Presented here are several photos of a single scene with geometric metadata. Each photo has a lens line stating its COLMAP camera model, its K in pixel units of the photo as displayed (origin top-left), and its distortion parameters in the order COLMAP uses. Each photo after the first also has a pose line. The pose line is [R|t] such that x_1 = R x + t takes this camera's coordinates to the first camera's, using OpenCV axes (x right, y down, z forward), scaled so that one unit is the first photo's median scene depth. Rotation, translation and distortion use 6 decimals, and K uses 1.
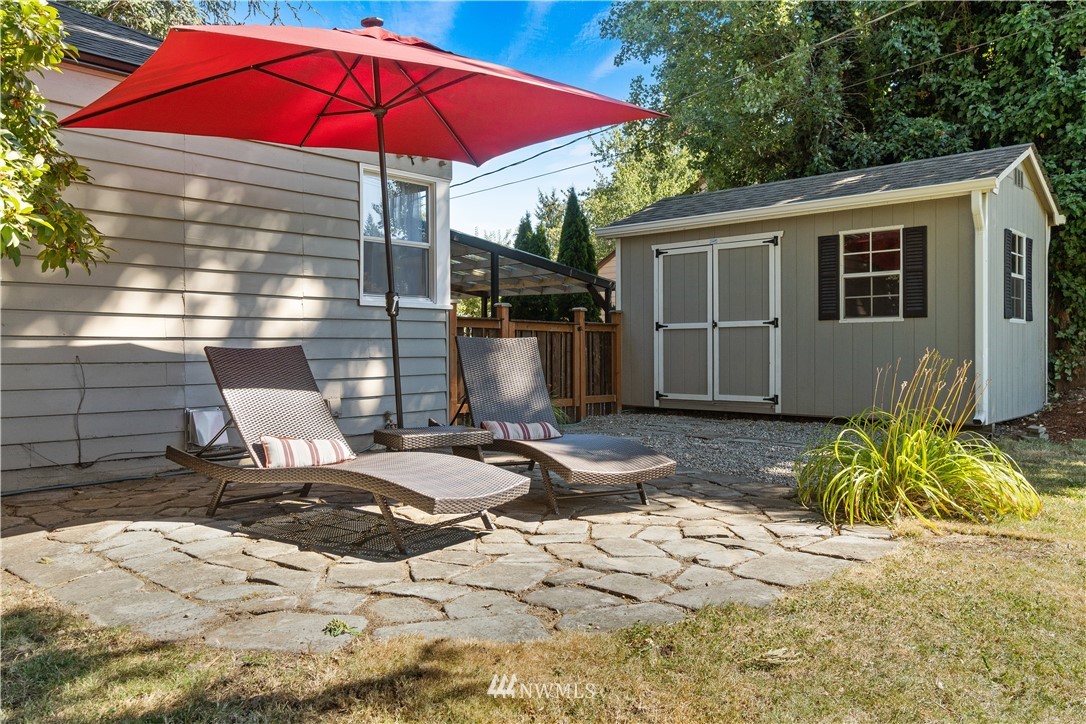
lens RADIAL K [[809.2, 0, 543.0], [0, 809.2, 362.0], [0, 0, 1]] dist [-0.007651, -0.002904]
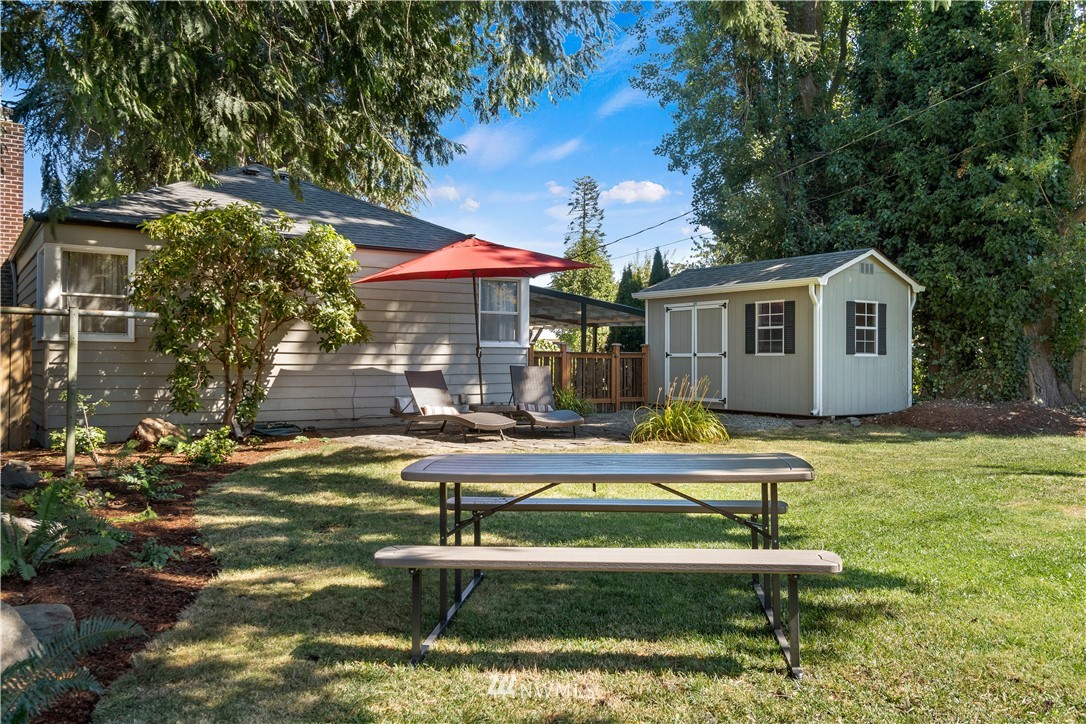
lens RADIAL K [[848.0, 0, 543.0], [0, 848.0, 362.0], [0, 0, 1]] dist [-0.003184, -0.006681]
pose [[0.972978, 0.008359, -0.230747, 0.325881], [-0.010647, 0.999906, -0.008673, -0.014170], [0.230653, 0.010895, 0.972975, -0.783983]]
